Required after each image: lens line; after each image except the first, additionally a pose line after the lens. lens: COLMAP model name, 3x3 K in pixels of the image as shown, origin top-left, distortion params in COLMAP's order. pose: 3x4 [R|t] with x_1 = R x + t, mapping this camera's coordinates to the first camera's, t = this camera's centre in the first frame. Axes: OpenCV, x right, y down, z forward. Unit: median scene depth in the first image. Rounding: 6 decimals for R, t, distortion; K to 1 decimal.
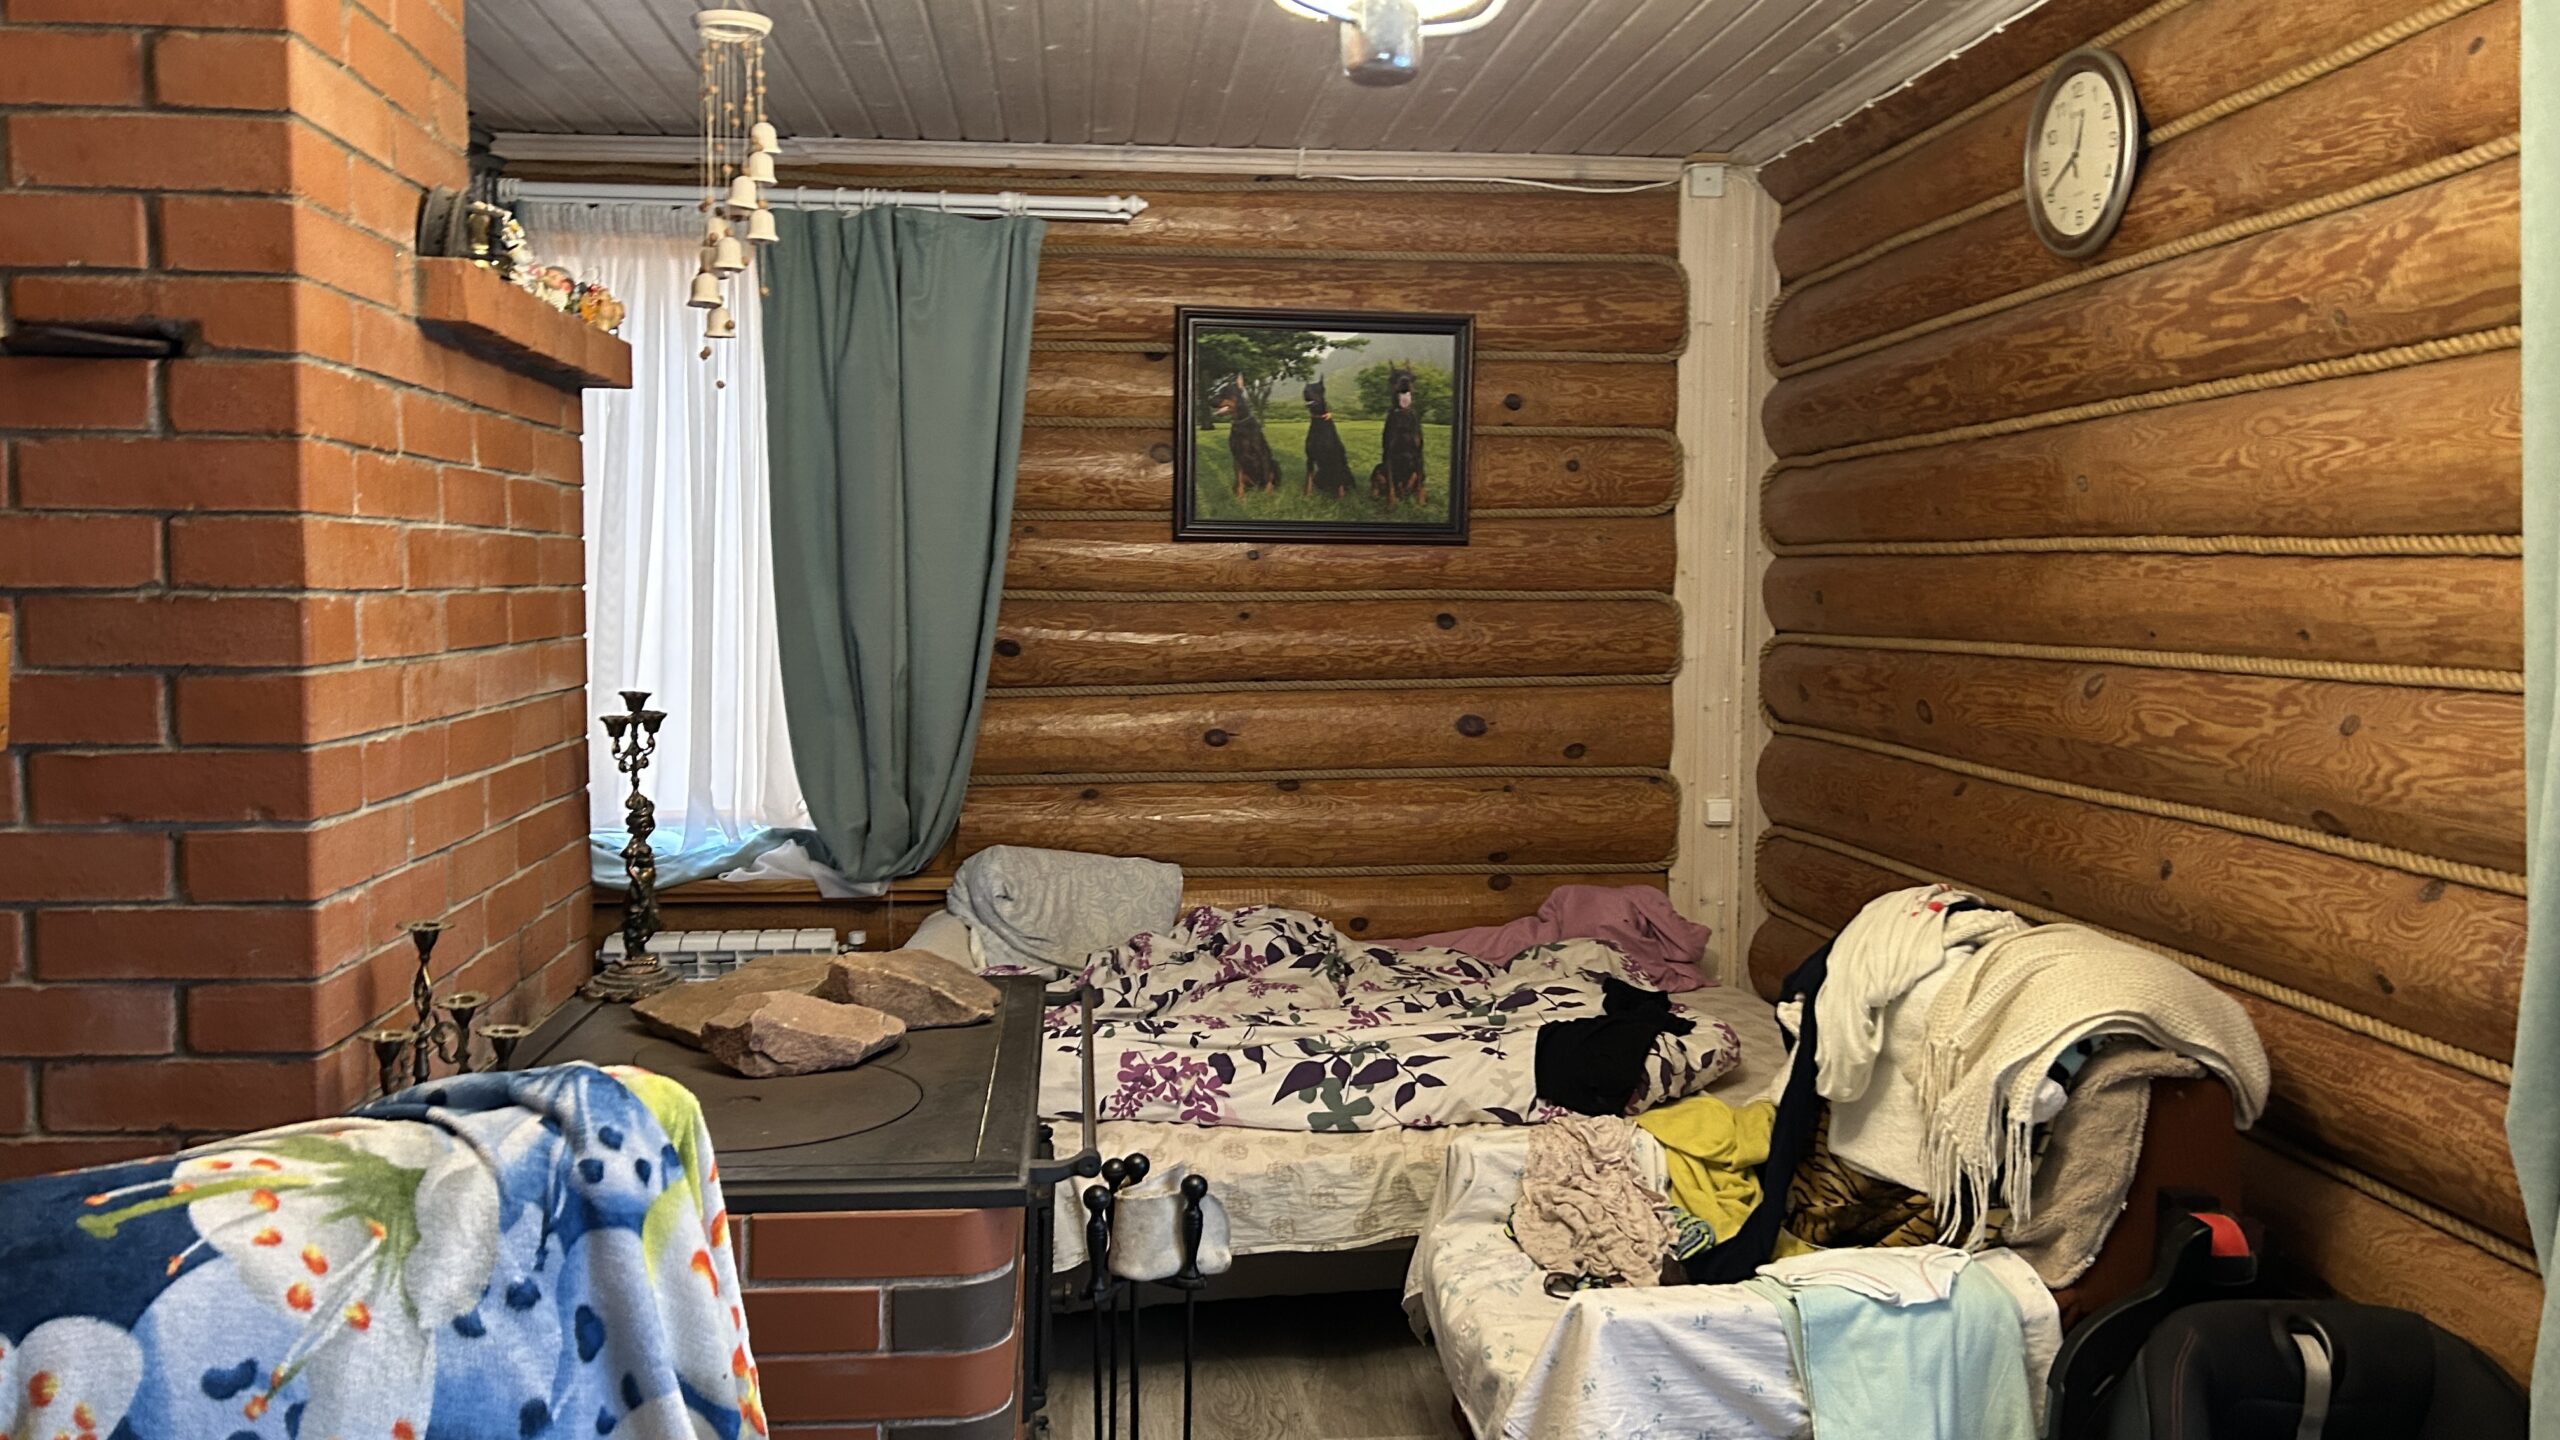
lens RADIAL K [[1954.2, 0, 1280.0], [0, 1954.2, 720.0], [0, 0, 1]] dist [0.089546, -0.125677]
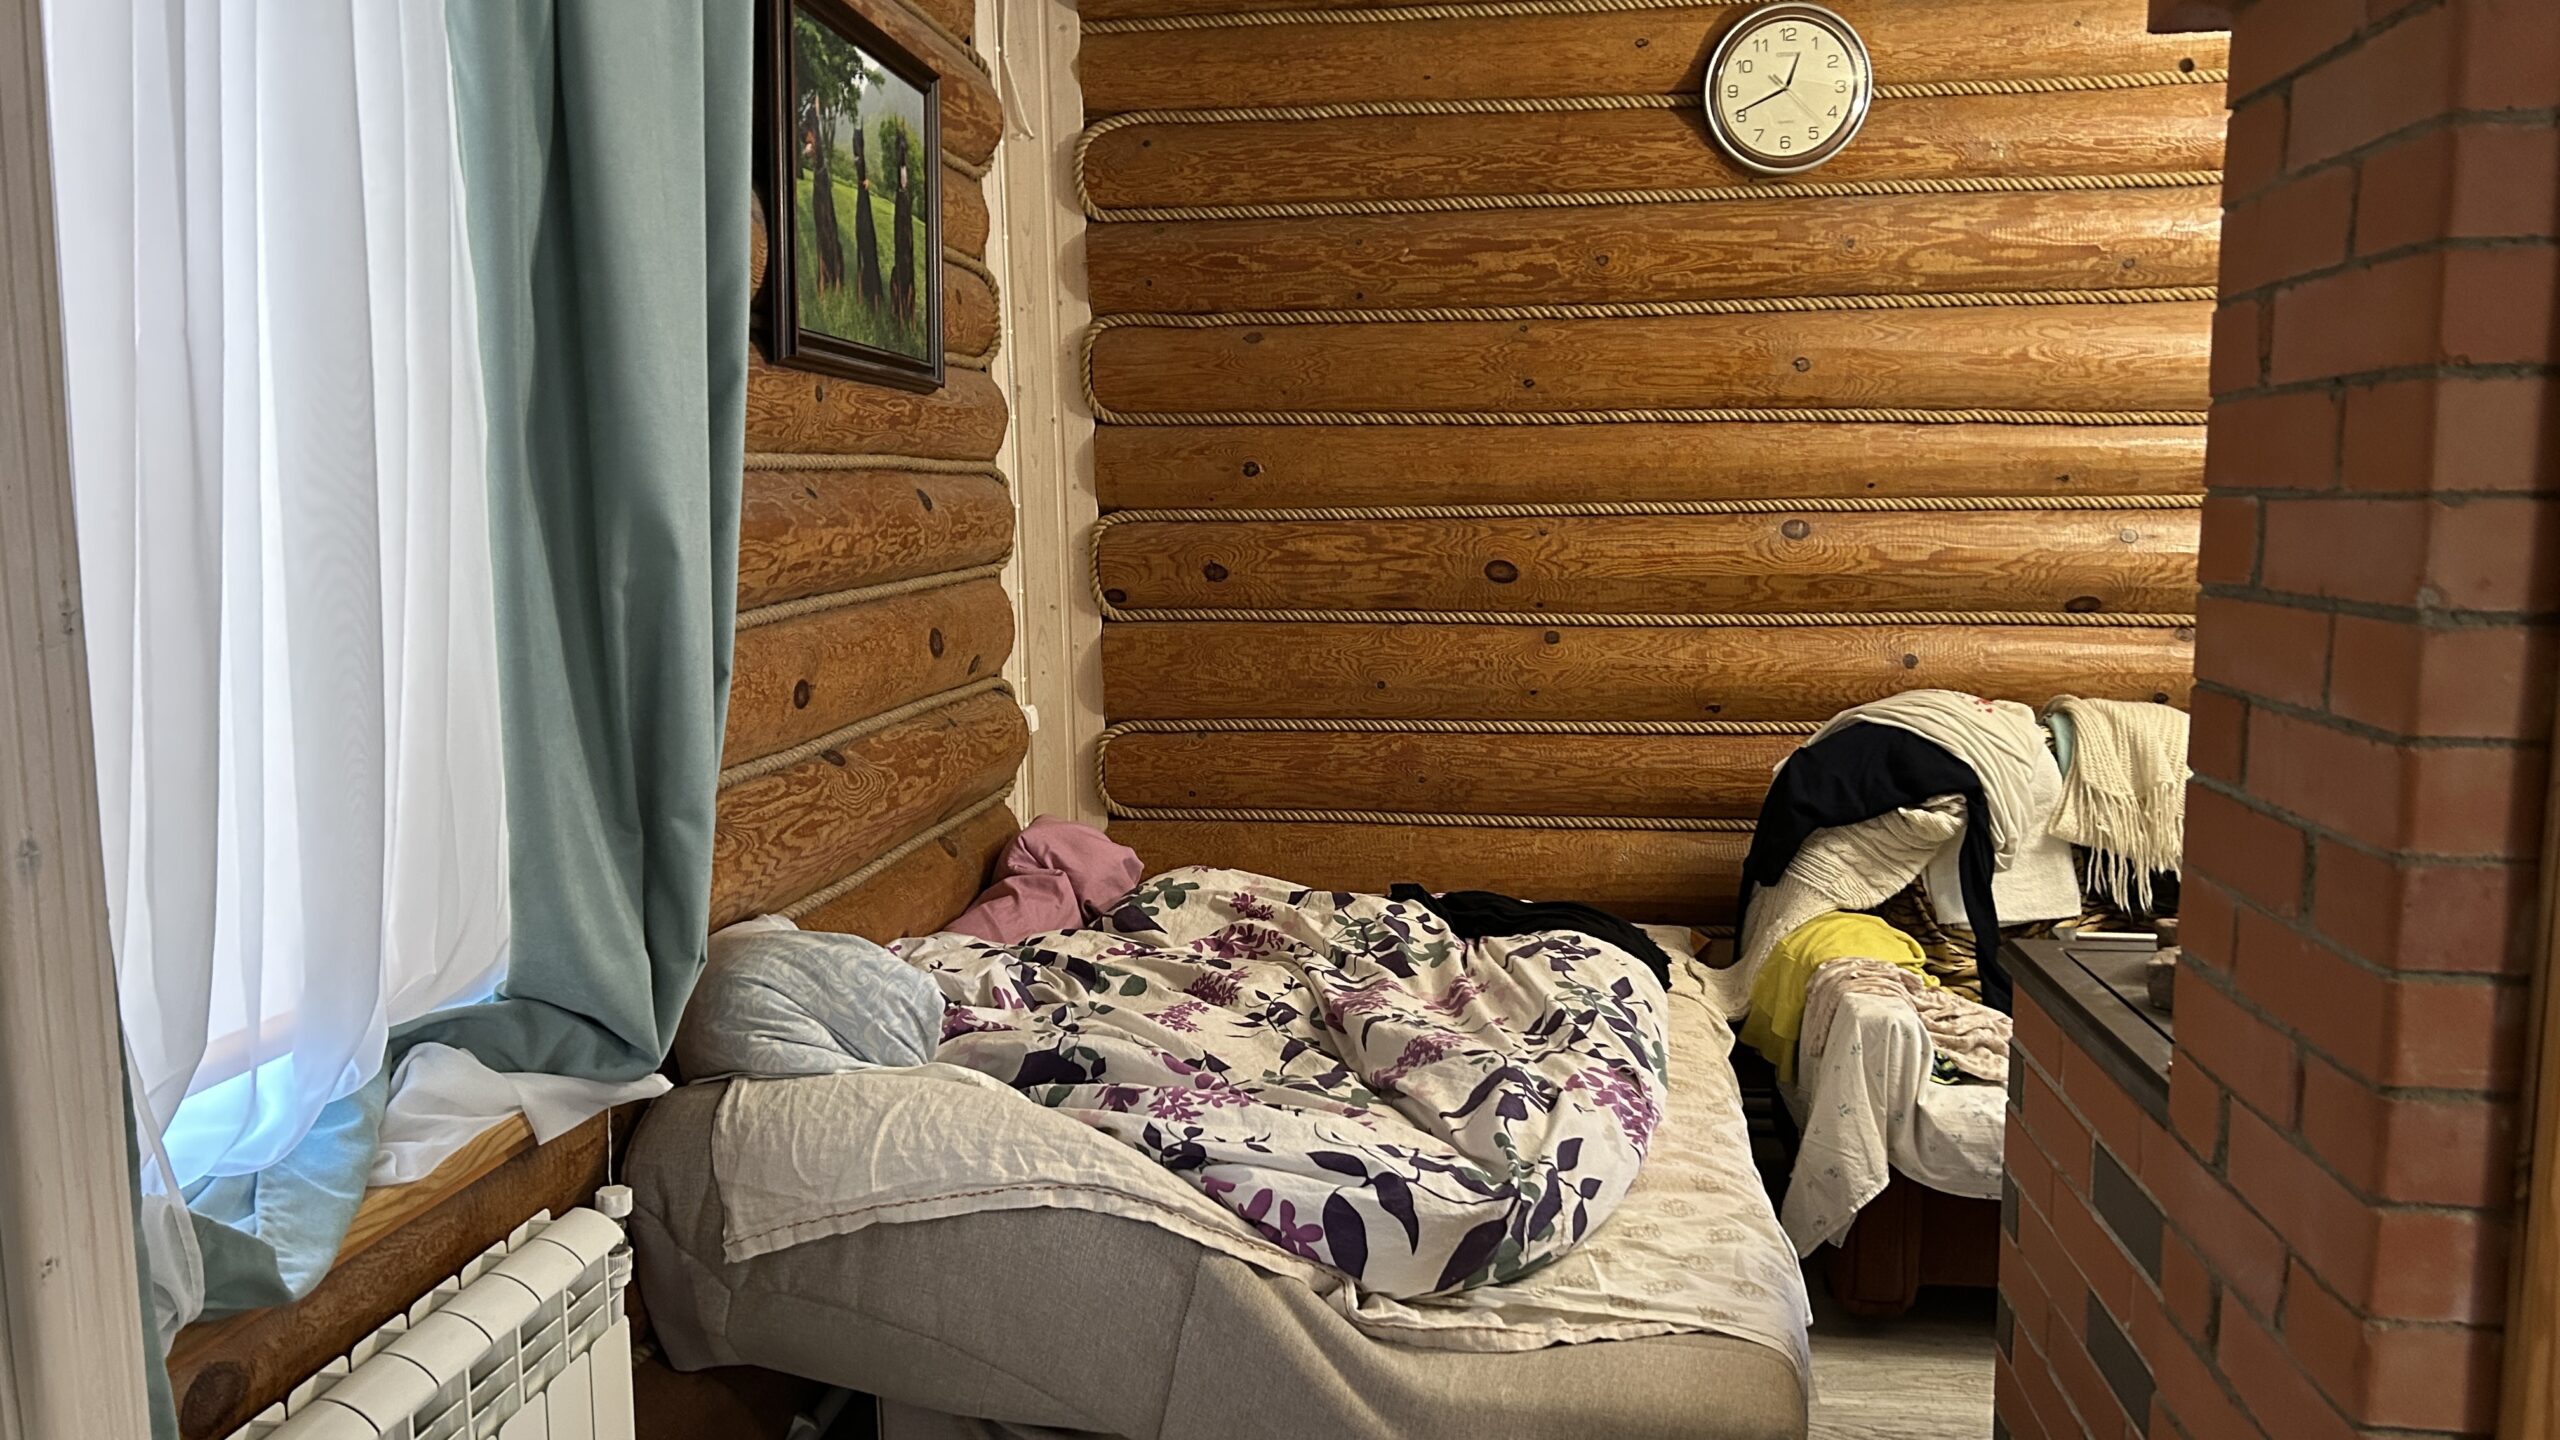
lens RADIAL K [[1912.5, 0, 1274.6], [0, 1912.5, 734.6], [0, 0, 1]] dist [0.005397, 0.003405]
pose [[0.219690, -0.126193, 0.967373, -0.590365], [0.076723, 0.990762, 0.111820, -0.034460], [-0.972548, 0.049654, 0.227343, 0.736860]]
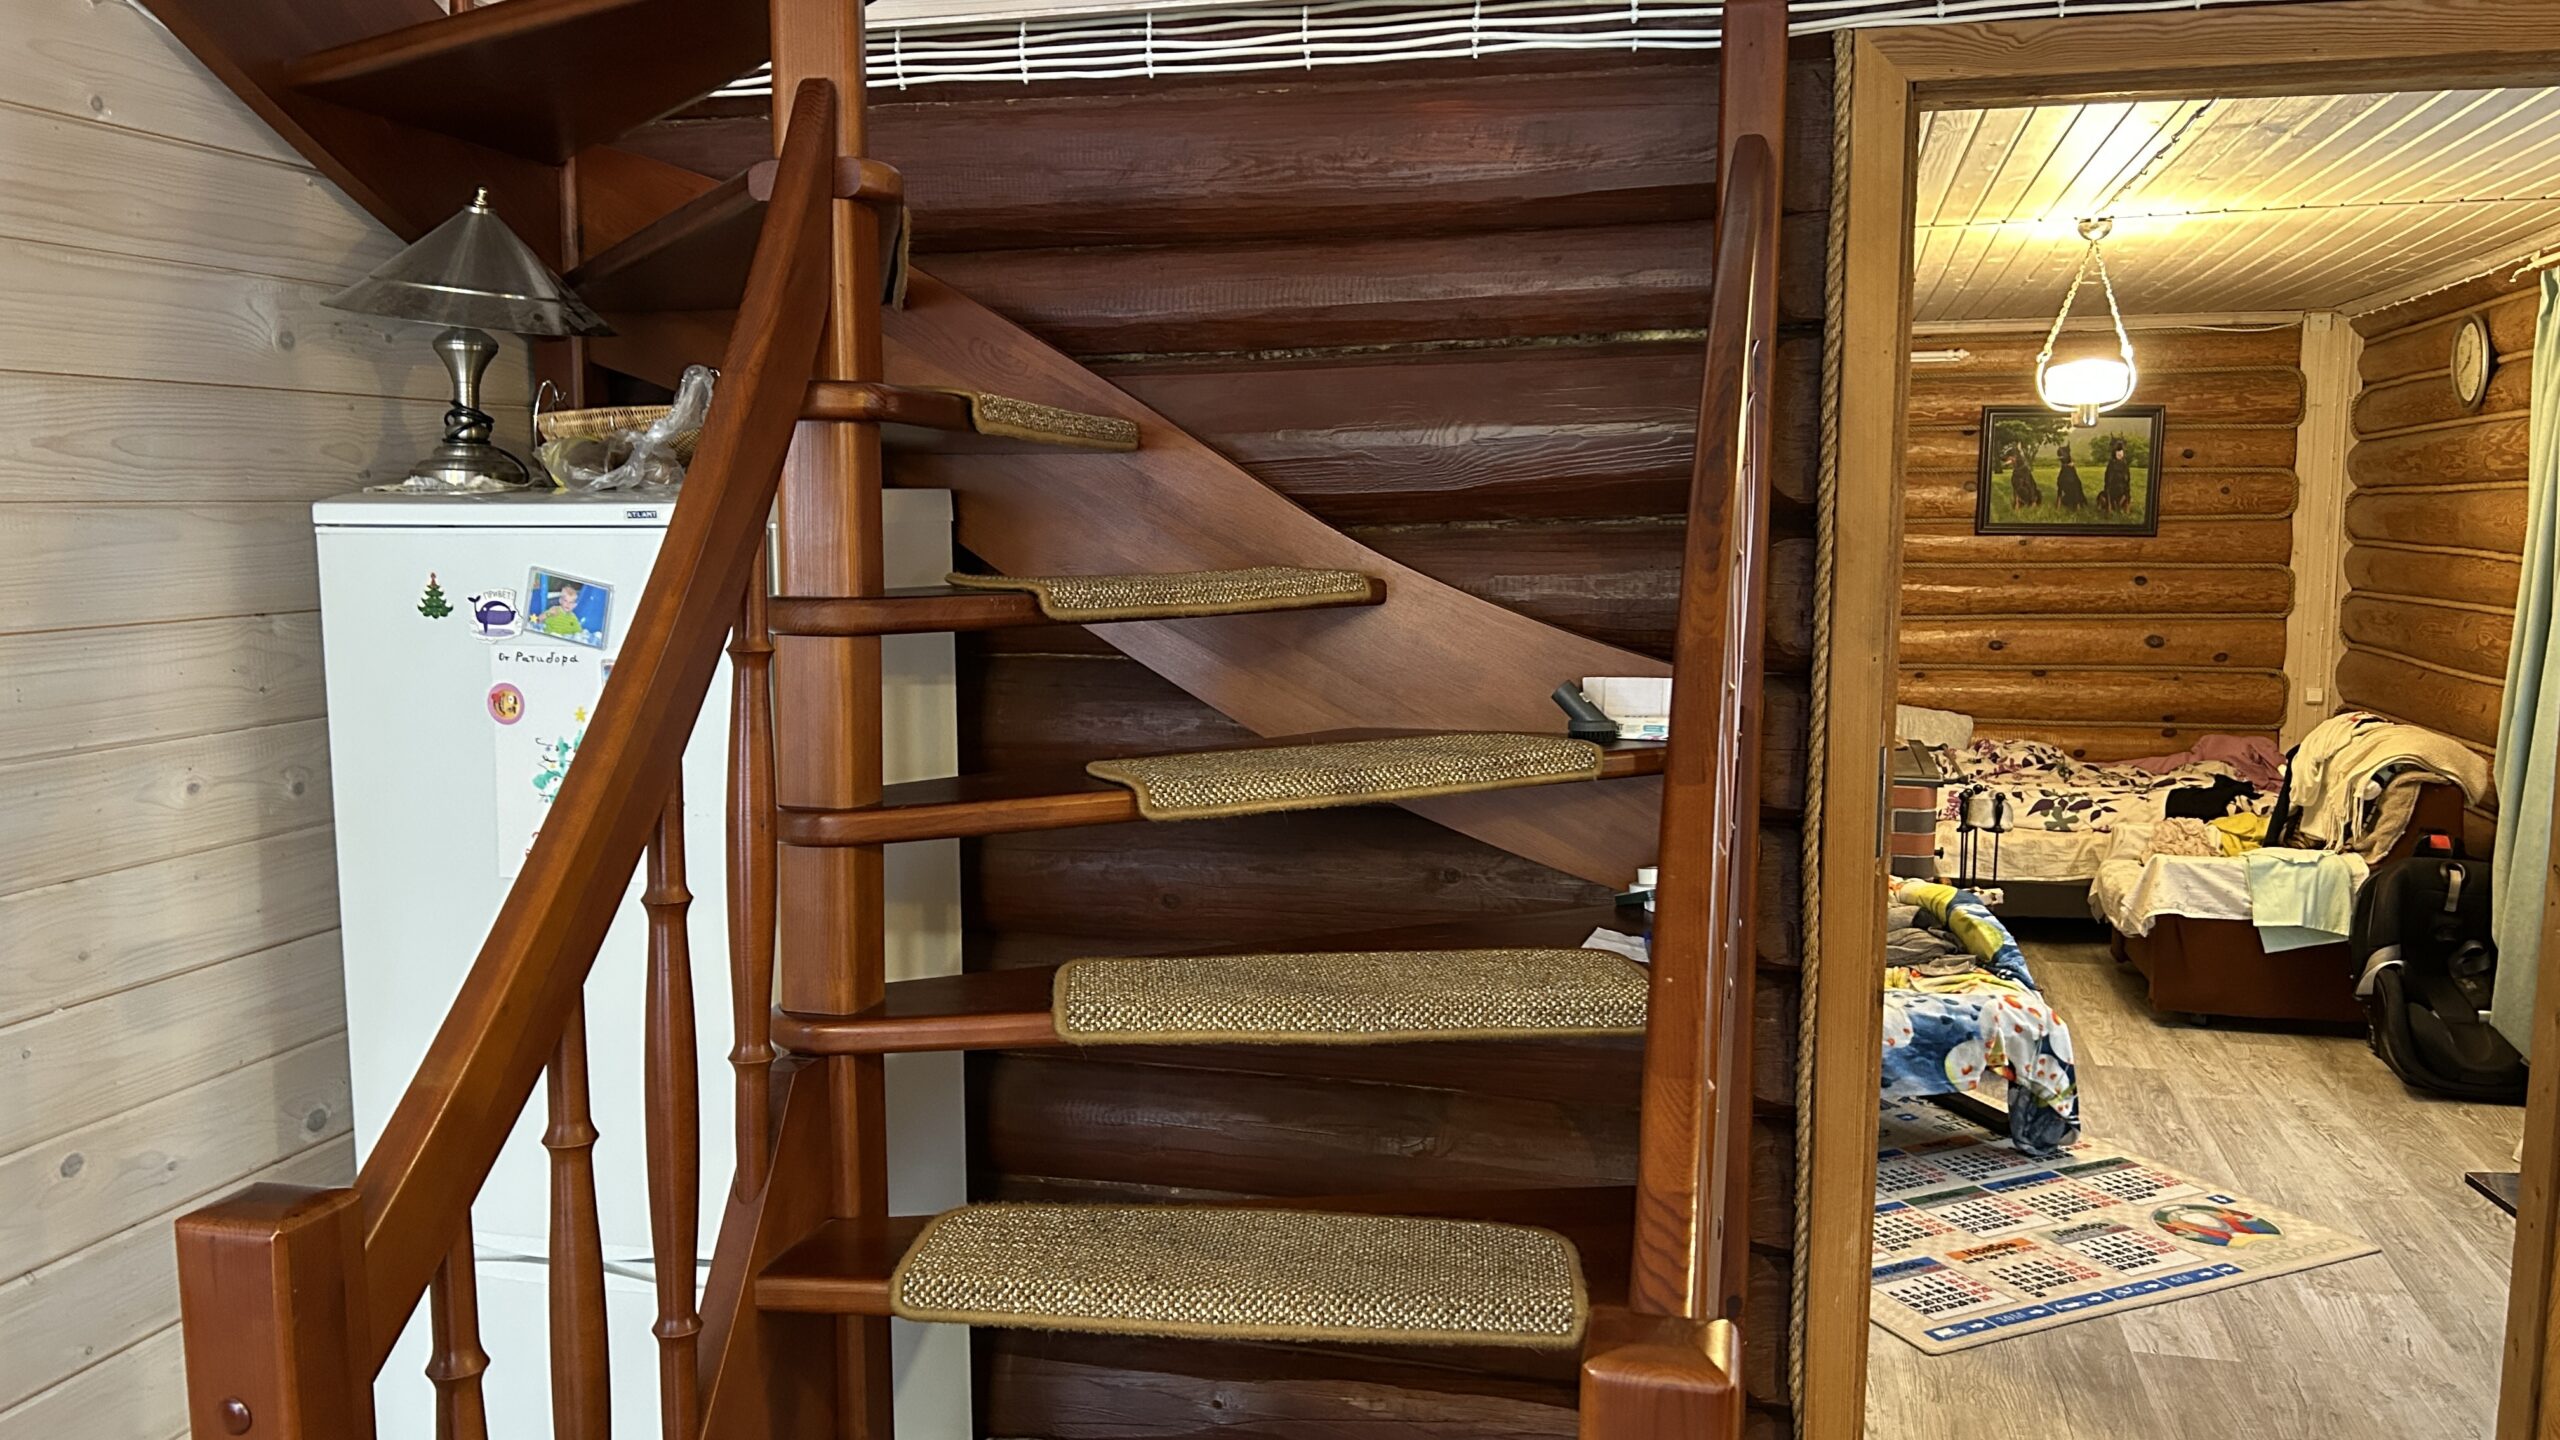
lens RADIAL K [[1912.5, 0, 1274.6], [0, 1912.5, 734.6], [0, 0, 1]] dist [0.005397, 0.003405]
pose [[0.931370, 0.037137, -0.362175, -0.010775], [-0.020757, 0.998582, 0.049015, 0.018894], [0.363481, -0.038133, 0.930821, -0.889908]]
